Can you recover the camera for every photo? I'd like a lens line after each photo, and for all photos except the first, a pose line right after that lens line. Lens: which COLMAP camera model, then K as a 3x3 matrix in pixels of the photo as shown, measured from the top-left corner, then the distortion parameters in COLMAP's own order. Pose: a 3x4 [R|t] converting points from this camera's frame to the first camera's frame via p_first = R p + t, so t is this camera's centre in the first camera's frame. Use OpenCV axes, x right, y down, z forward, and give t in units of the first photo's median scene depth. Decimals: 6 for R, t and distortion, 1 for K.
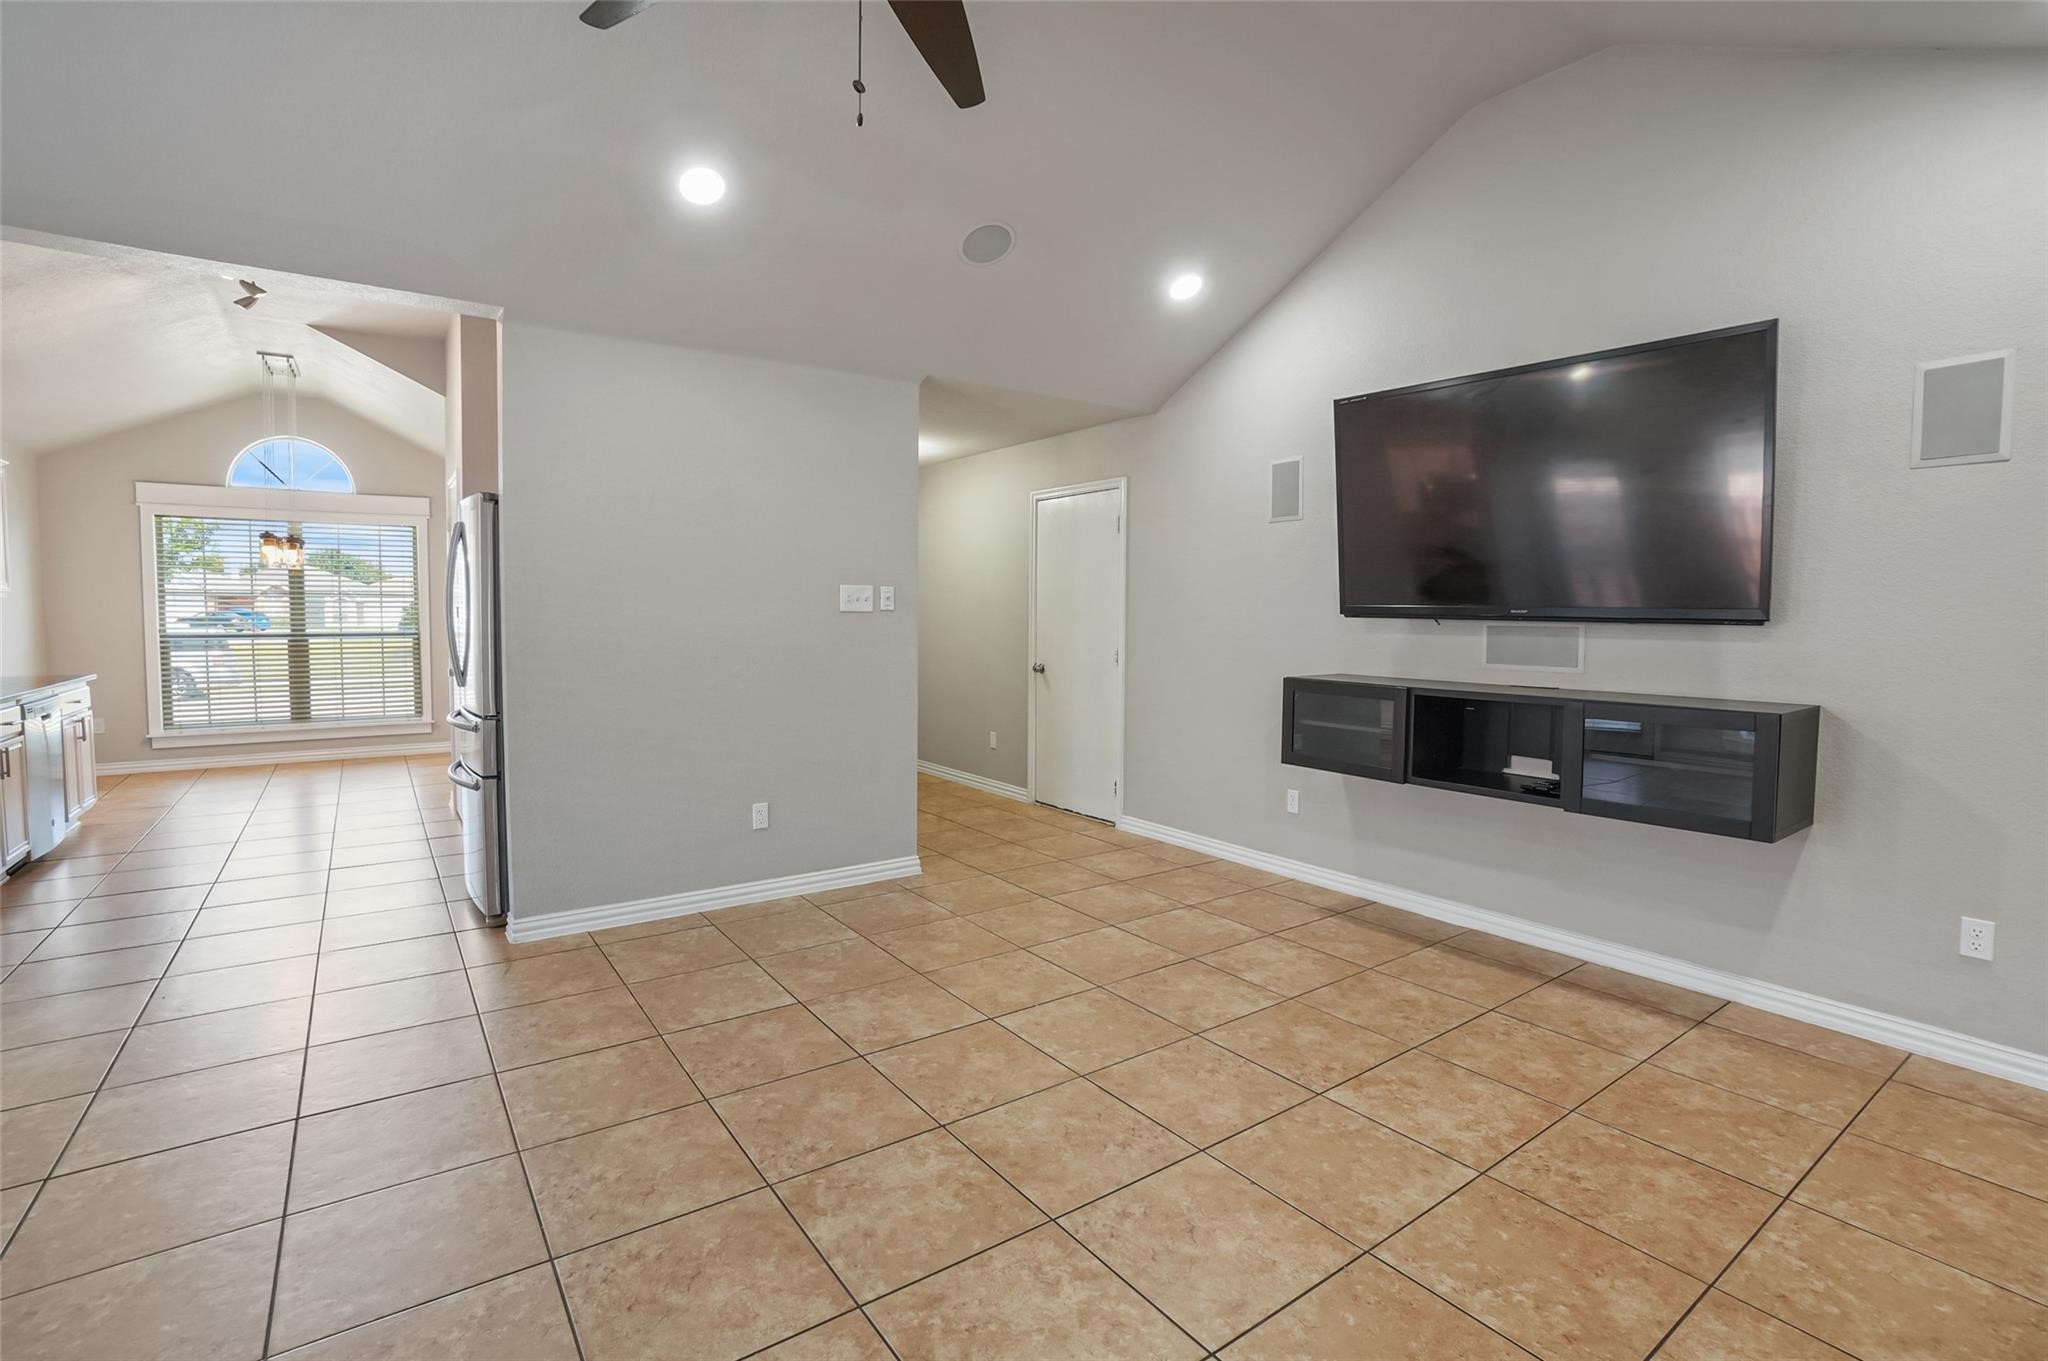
lens RADIAL K [[938.2, 0, 1008.4], [0, 938.2, 668.4], [0, 0, 1]] dist [-0.055366, 0.013842]
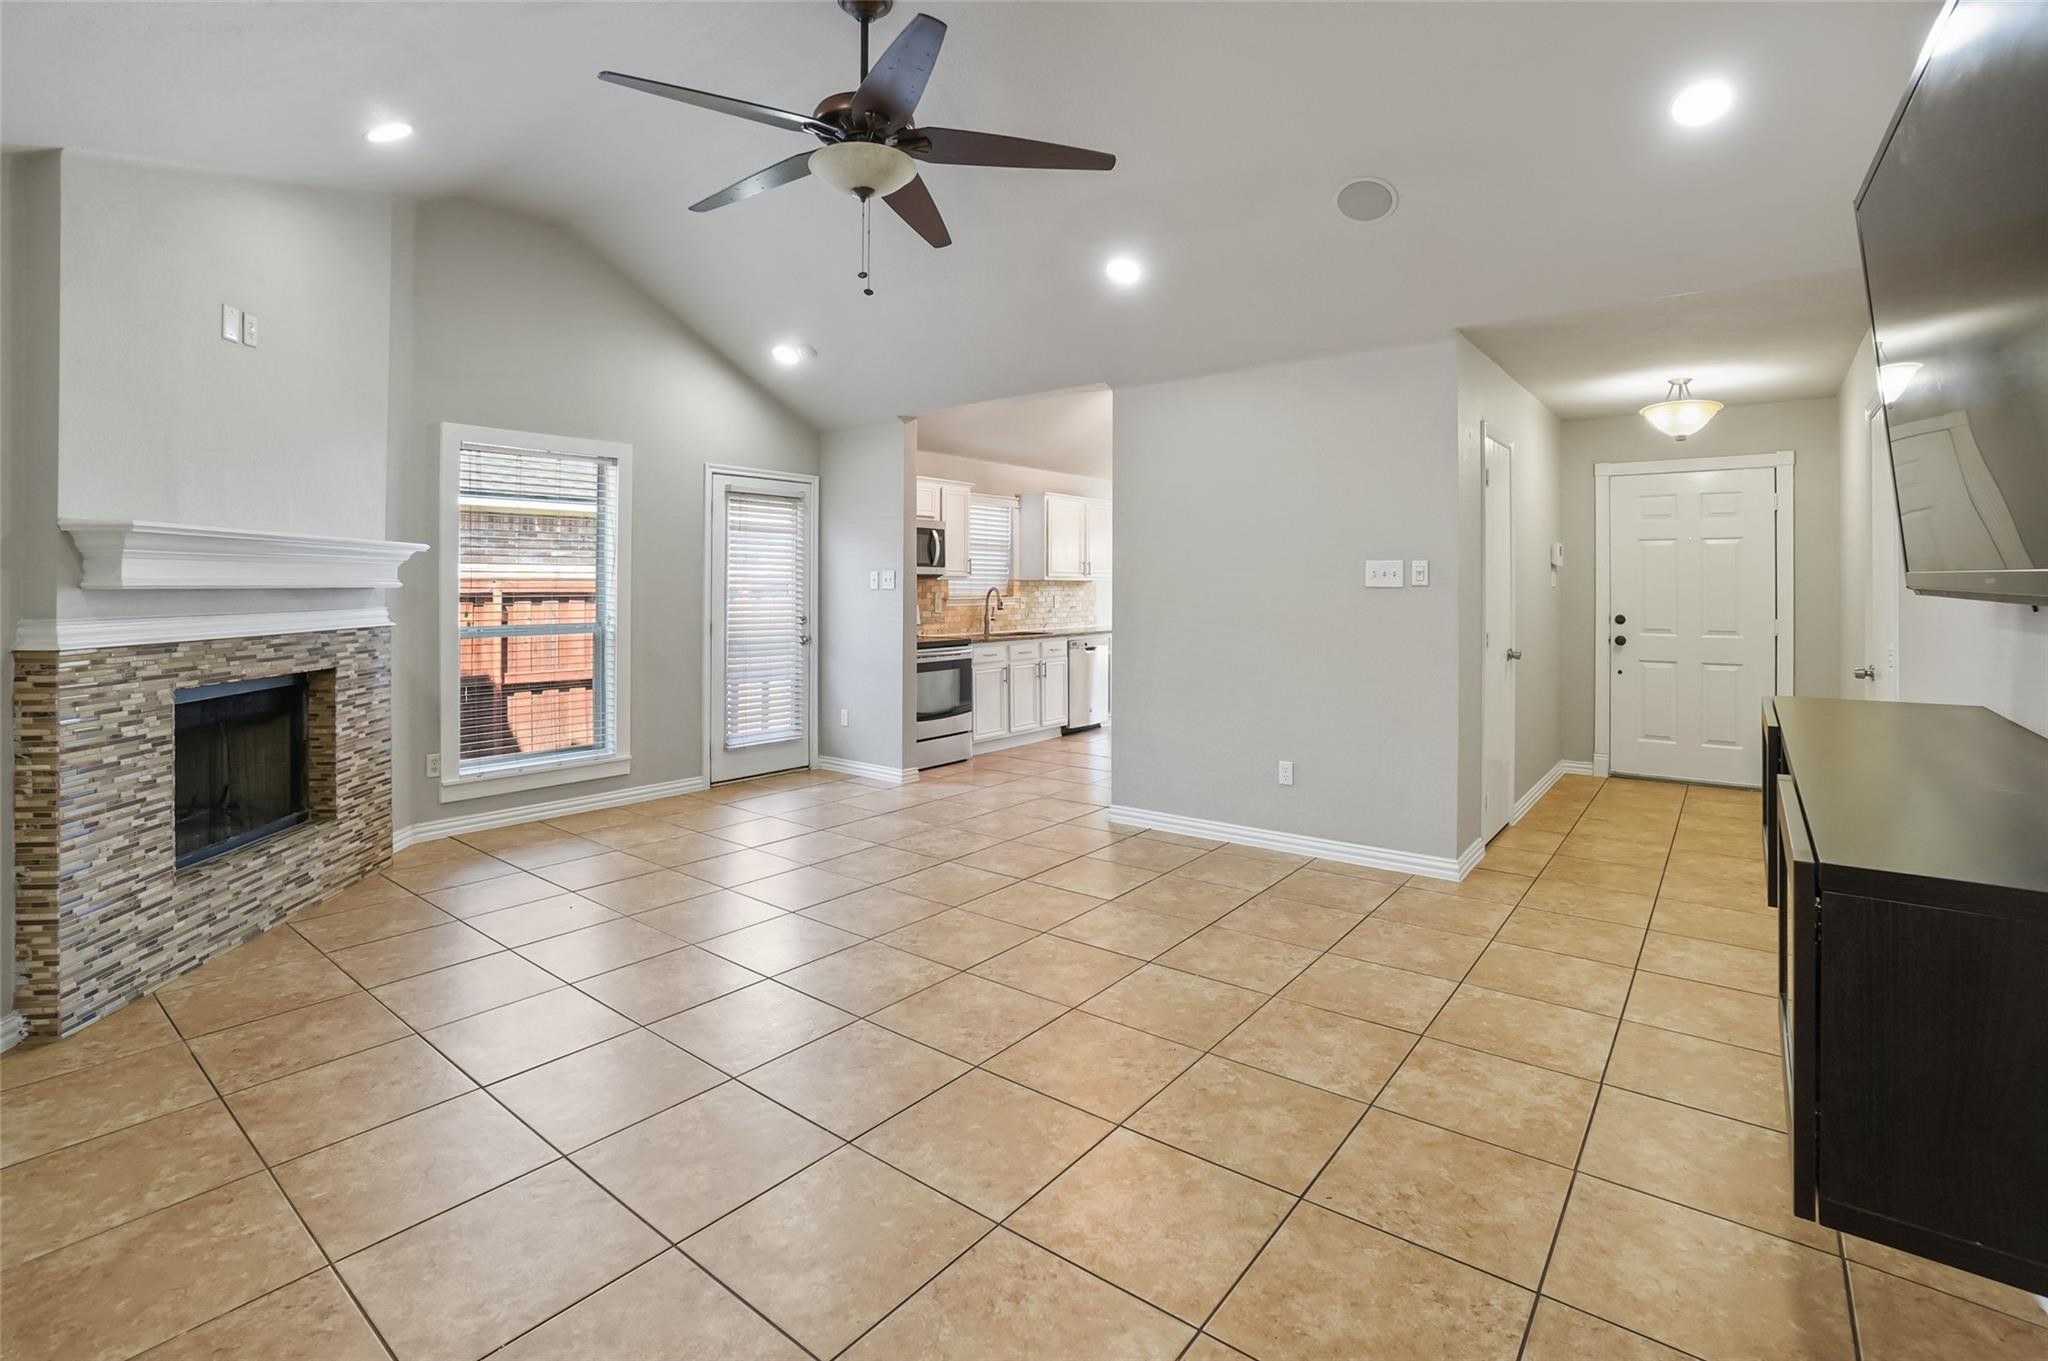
lens RADIAL K [[938.2, 0, 1019.0], [0, 938.2, 587.6], [0, 0, 1]] dist [-0.055366, 0.013842]
pose [[0.282102, -0.002910, -0.959380, 1.026734], [-0.053816, 0.998373, -0.018853, -0.032323], [0.957874, 0.056948, 0.281487, 0.550021]]
